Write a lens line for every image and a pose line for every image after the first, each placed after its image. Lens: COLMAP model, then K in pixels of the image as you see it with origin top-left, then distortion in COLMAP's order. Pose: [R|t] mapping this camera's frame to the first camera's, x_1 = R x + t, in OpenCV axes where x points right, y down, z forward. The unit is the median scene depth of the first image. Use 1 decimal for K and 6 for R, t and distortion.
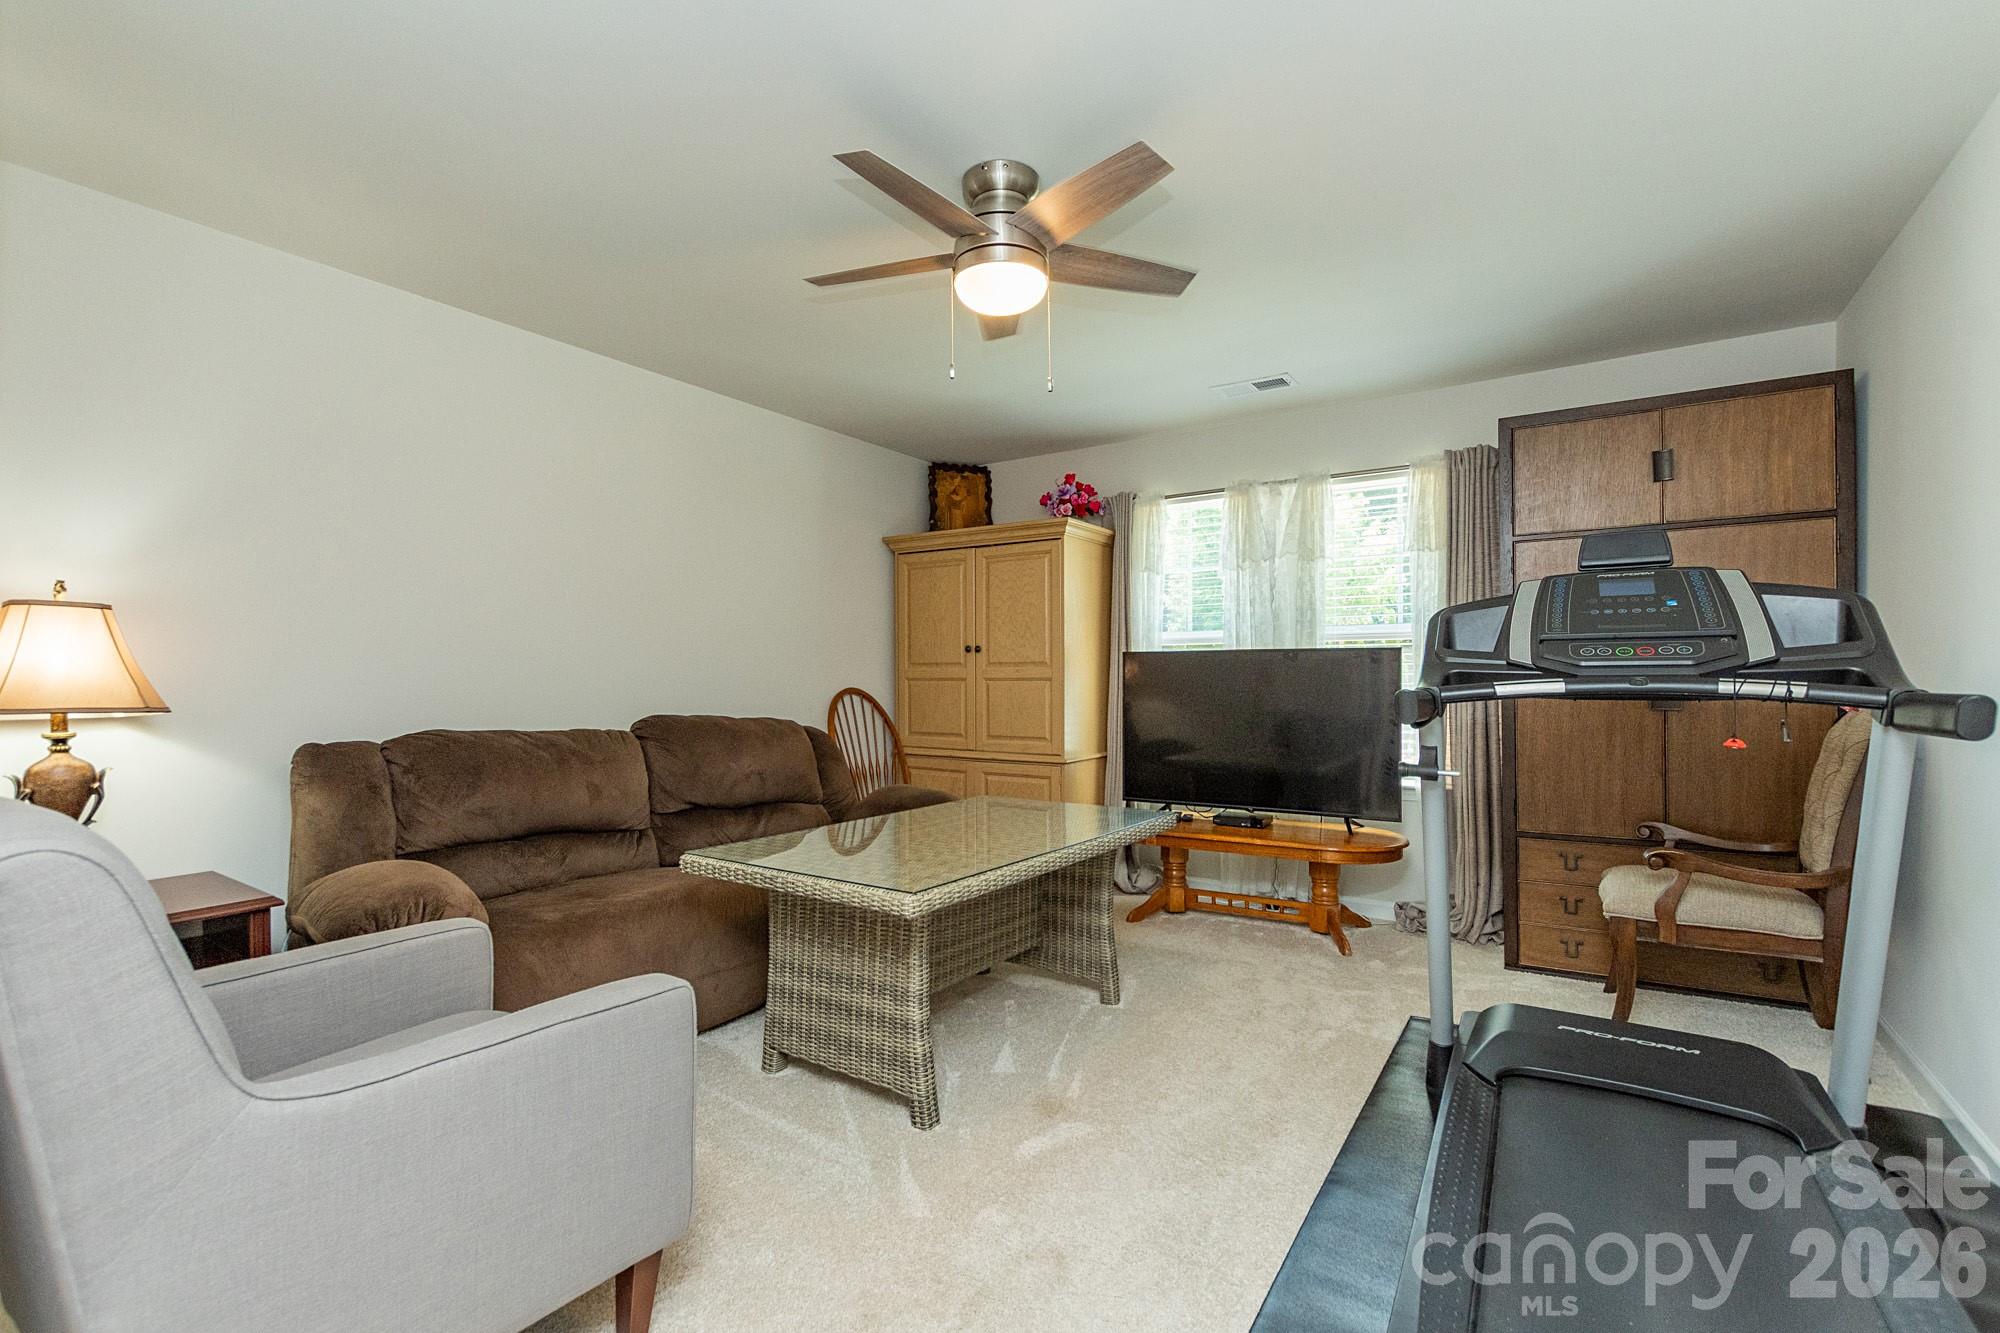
lens RADIAL K [[897.2, 0, 1000.5], [0, 897.2, 673.2], [0, 0, 1]] dist [0.000731, -0.000255]
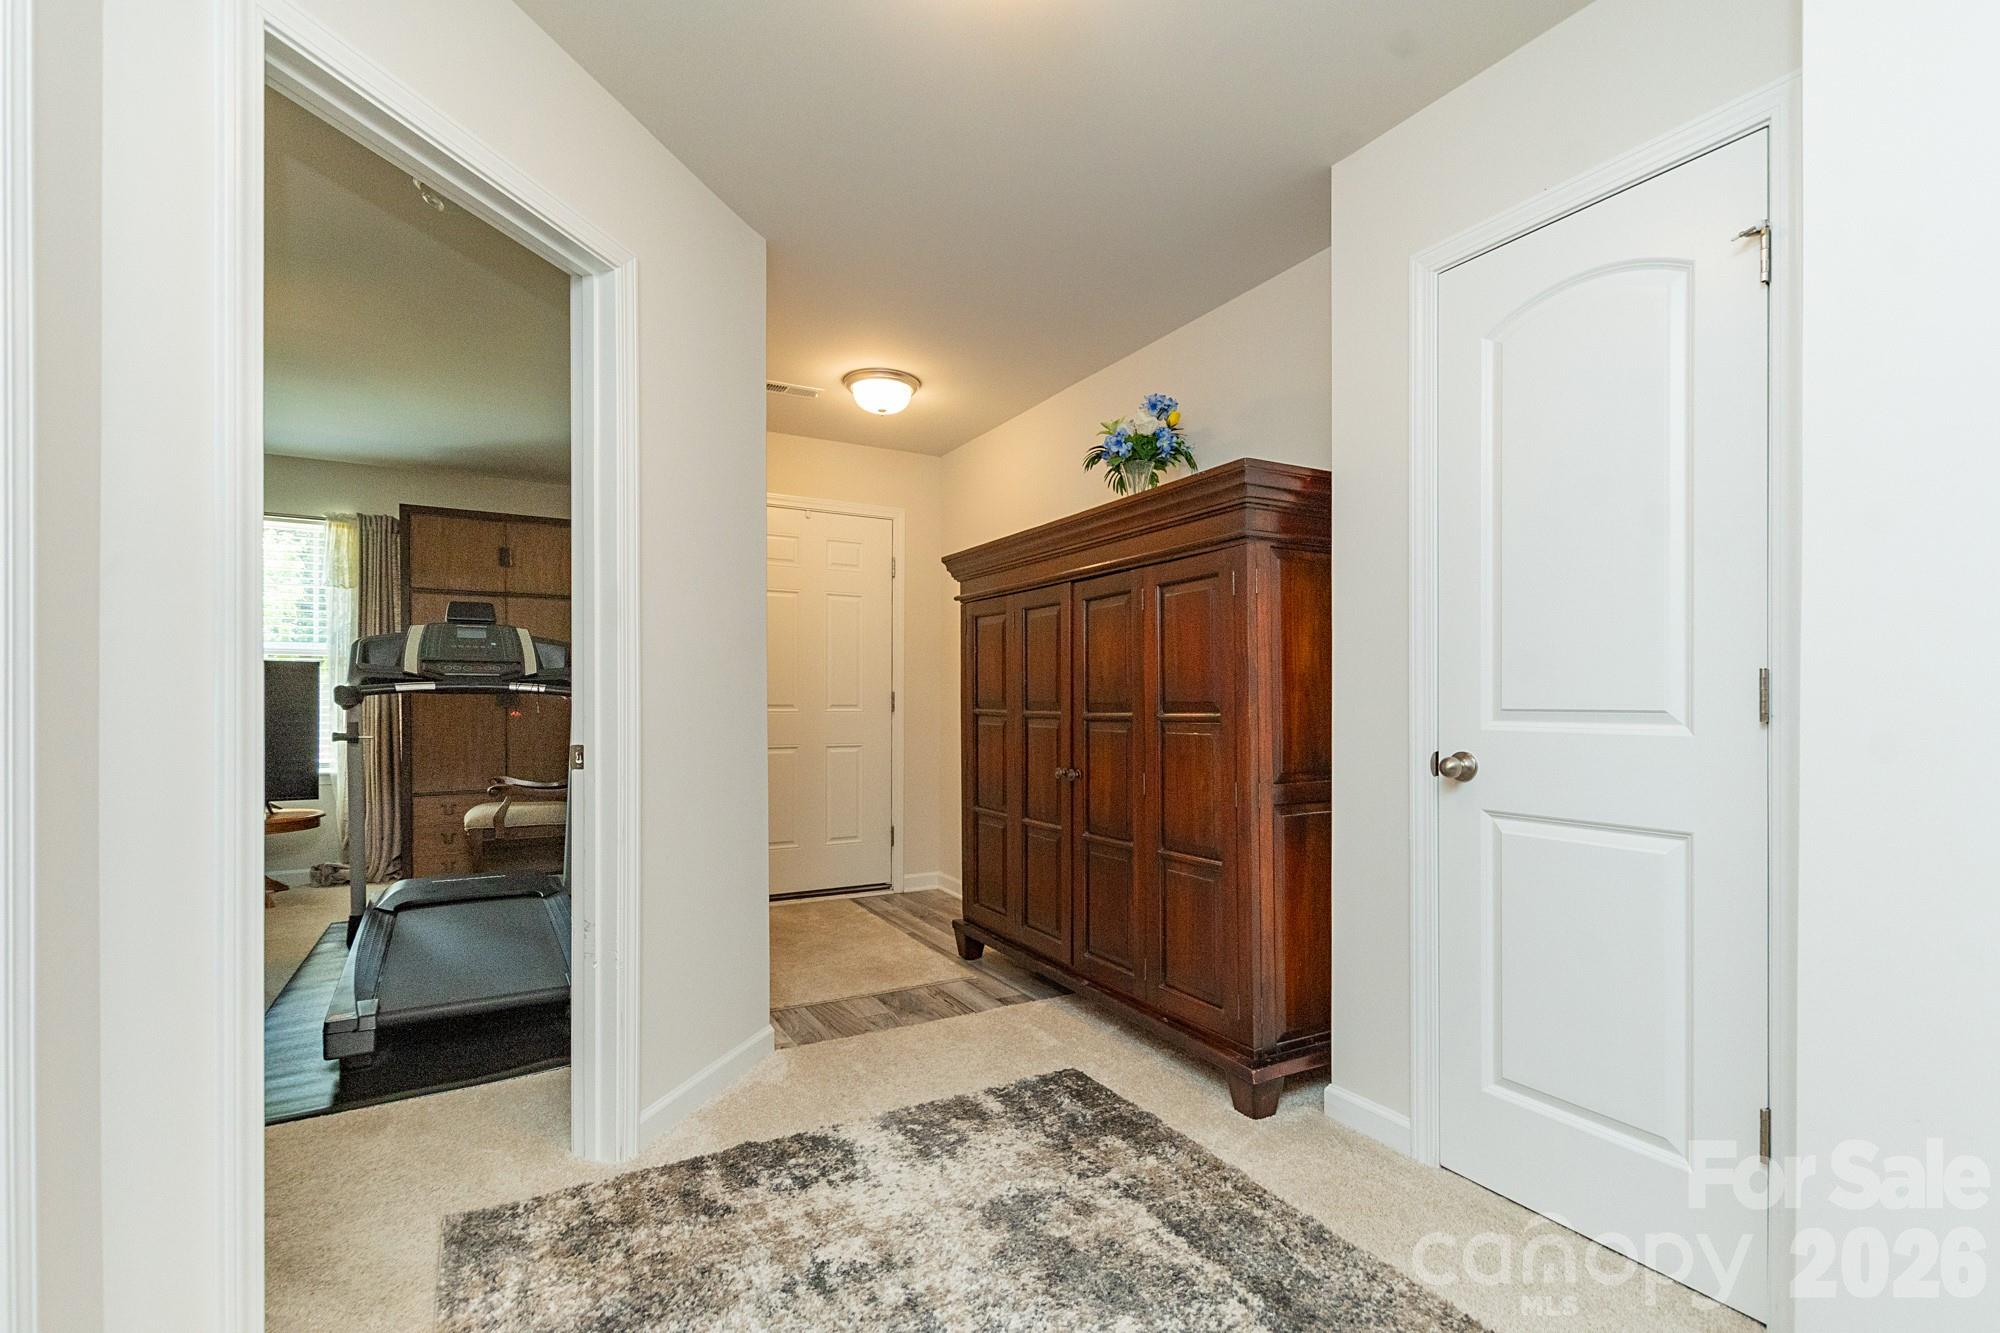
lens RADIAL K [[897.2, 0, 998.3], [0, 897.2, 704.6], [0, 0, 1]] dist [0.000731, -0.000255]
pose [[0.460639, -0.000365, 0.887588, -0.402784], [-0.008802, 0.999949, 0.004979, 0.028331], [-0.887544, -0.010106, 0.460612, -0.744270]]
